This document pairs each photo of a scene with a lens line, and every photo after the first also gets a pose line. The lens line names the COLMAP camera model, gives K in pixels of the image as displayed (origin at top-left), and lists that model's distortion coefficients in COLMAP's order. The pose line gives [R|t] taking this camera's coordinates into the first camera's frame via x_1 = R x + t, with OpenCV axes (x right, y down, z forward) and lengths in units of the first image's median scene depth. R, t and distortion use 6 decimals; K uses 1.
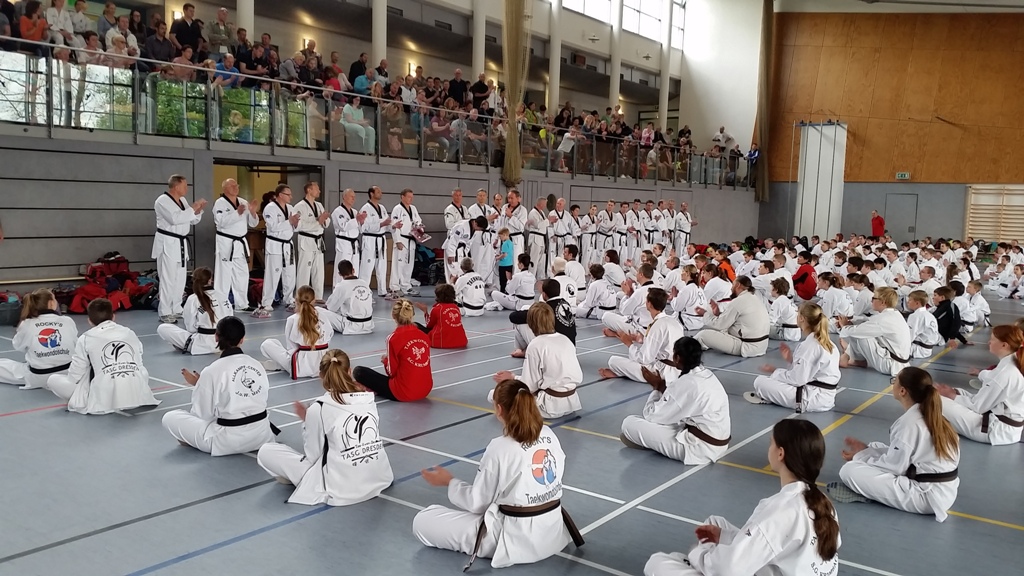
lens RADIAL K [[842.8, 0, 494.3], [0, 842.8, 289.5], [0, 0, 1]] dist [0.108808, -0.244406]
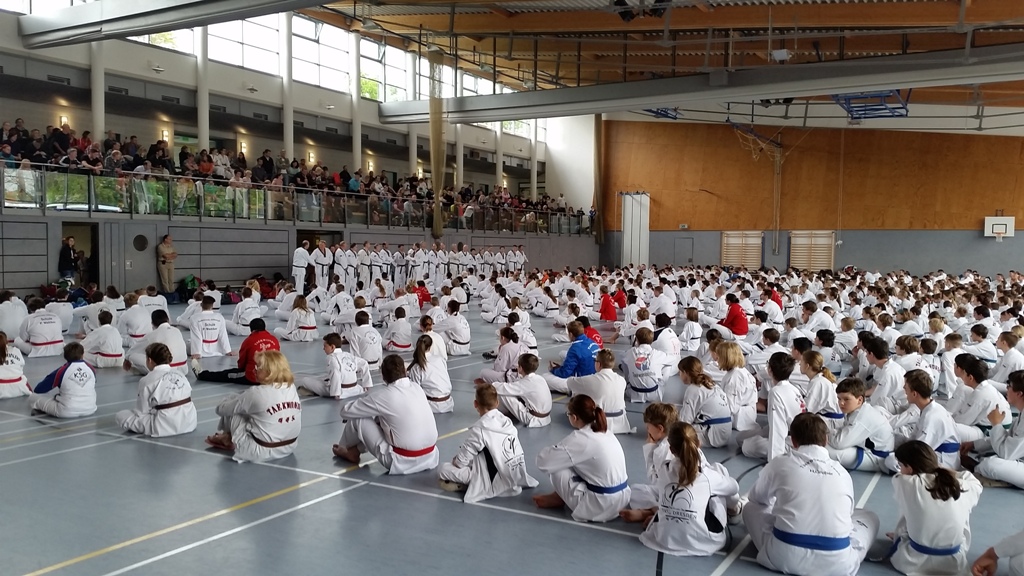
lens RADIAL K [[842.8, 0, 494.3], [0, 842.8, 289.5], [0, 0, 1]] dist [0.108808, -0.244406]
pose [[0.993926, -0.021100, 0.108011, -0.035792], [0.026463, 0.998474, -0.048470, 0.048471], [-0.106823, 0.051033, 0.992967, -0.502097]]
